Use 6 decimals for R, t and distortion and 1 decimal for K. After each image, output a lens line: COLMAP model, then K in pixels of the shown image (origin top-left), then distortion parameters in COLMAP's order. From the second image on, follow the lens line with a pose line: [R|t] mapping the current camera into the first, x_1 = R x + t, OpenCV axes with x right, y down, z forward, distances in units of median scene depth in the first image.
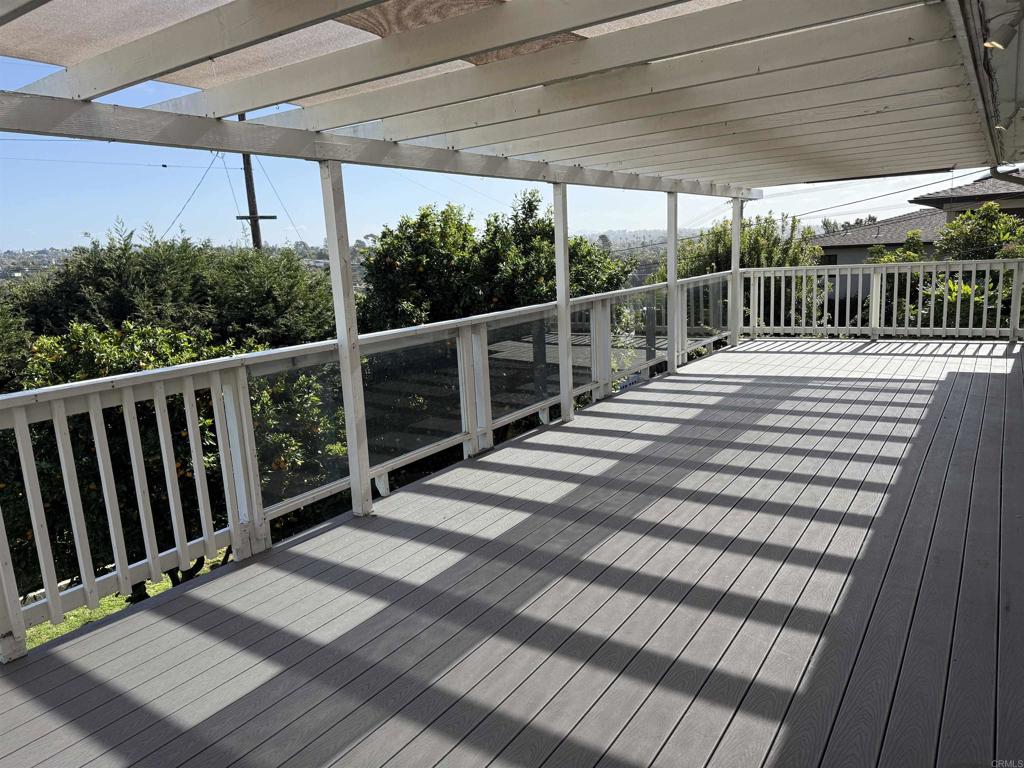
lens RADIAL K [[722.0, 0, 512.0], [0, 722.0, 384.0], [0, 0, 1]] dist [0.130812, -0.196922]
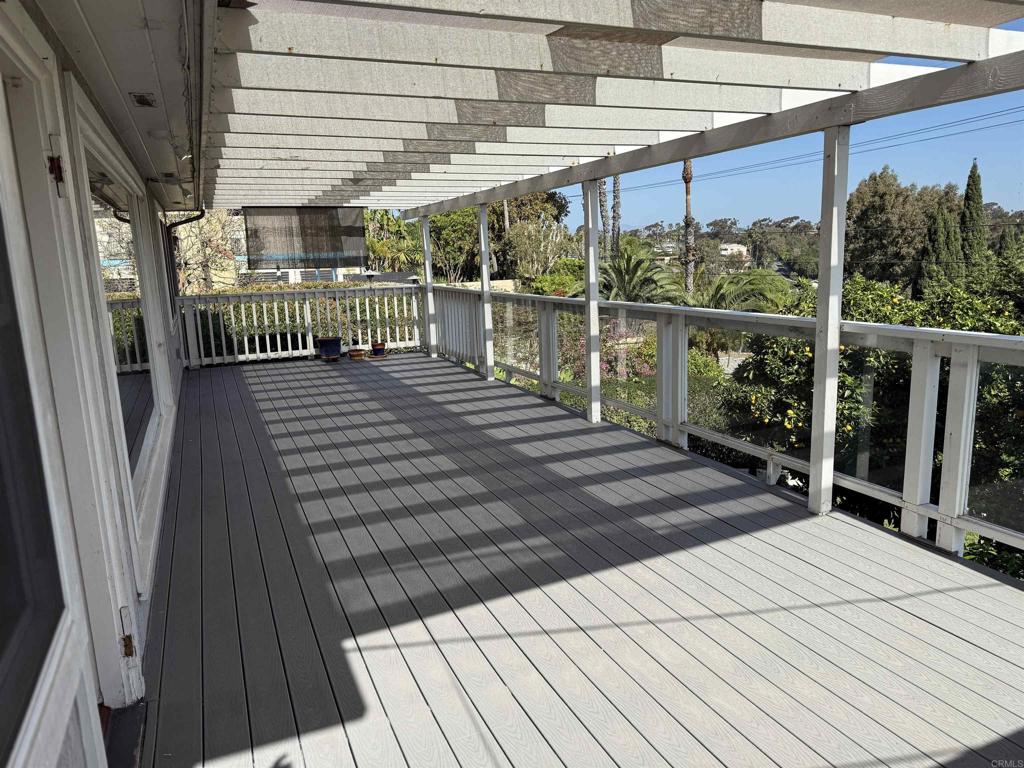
lens RADIAL K [[722.0, 0, 512.0], [0, 722.0, 384.0], [0, 0, 1]] dist [0.130812, -0.196922]
pose [[-0.538420, 0.218636, -0.813820, 1.101608], [-0.106589, 0.940329, 0.323142, -0.362402], [0.835908, 0.260730, -0.482988, 1.626979]]
